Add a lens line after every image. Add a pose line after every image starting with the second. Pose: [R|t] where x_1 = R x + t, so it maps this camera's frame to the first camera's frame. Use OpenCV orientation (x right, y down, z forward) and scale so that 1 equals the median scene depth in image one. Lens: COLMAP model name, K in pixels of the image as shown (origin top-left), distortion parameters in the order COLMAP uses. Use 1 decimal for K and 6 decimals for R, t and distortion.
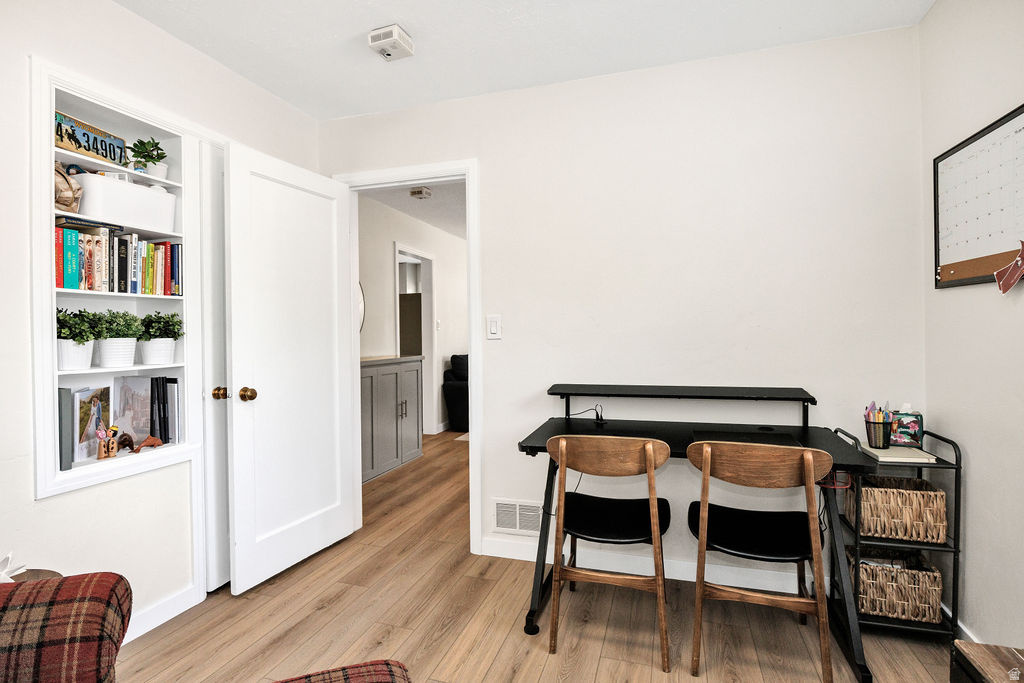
lens RADIAL K [[508.6, 0, 512.7], [0, 508.6, 339.2], [0, 0, 1]] dist [-0.000412, -0.000050]
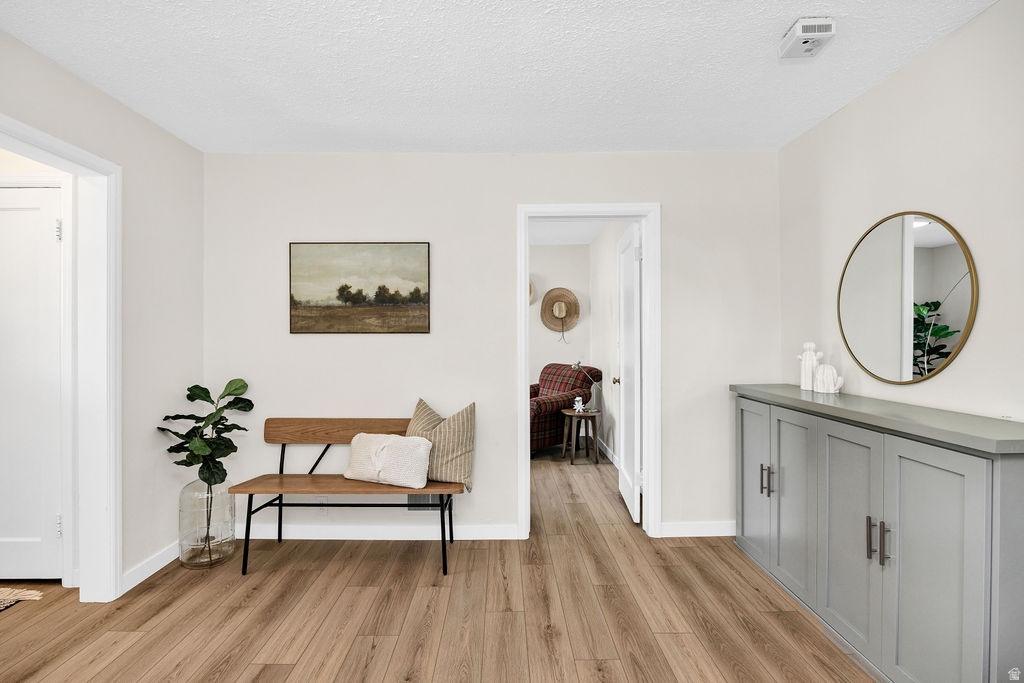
lens RADIAL K [[479.9, 0, 510.5], [0, 479.9, 342.0], [0, 0, 1]] dist [0.000331, 0.000105]
pose [[-0.952141, 0.008406, -0.305544, 0.251963], [0.005577, 0.999933, 0.010132, -0.039648], [0.305609, 0.007943, -0.952124, 1.708062]]
